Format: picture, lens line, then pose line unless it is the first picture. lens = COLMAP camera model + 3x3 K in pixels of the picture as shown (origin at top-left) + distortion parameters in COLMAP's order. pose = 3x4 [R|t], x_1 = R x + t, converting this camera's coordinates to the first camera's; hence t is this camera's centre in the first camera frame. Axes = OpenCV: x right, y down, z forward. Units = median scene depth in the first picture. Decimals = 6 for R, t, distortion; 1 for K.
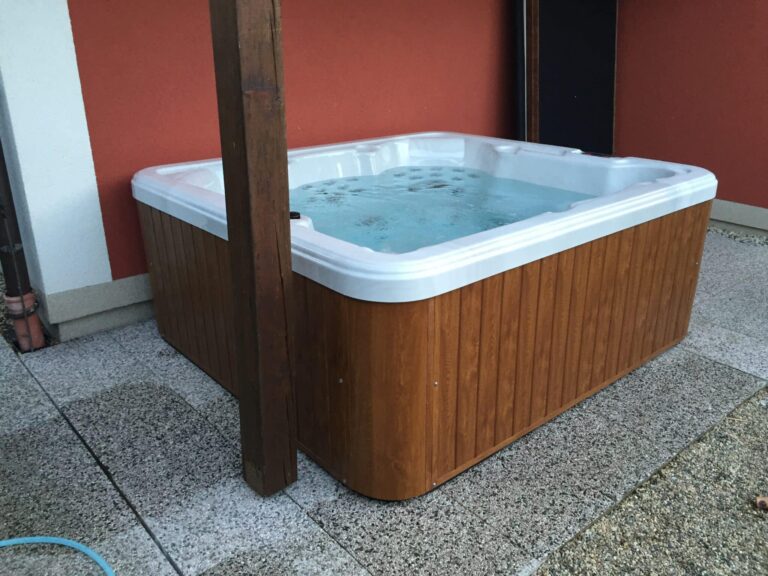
lens RADIAL K [[655.0, 0, 384.0], [0, 655.0, 288.0], [0, 0, 1]] dist [0.088249, -0.114330]
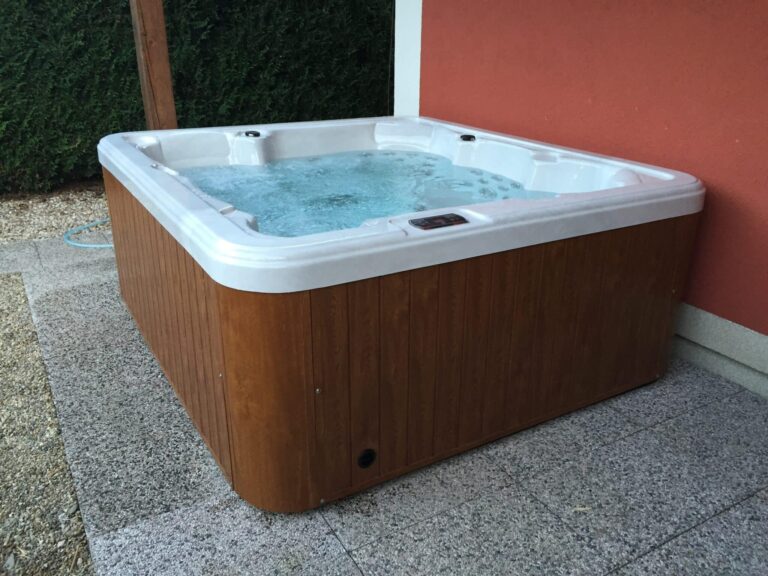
lens RADIAL K [[655.0, 0, 384.0], [0, 655.0, 288.0], [0, 0, 1]] dist [0.088249, -0.114330]
pose [[-0.176028, 0.370394, -0.912043, 1.183312], [-0.375180, 0.831334, 0.410028, -0.500844], [0.910085, 0.414357, -0.007374, 1.348010]]
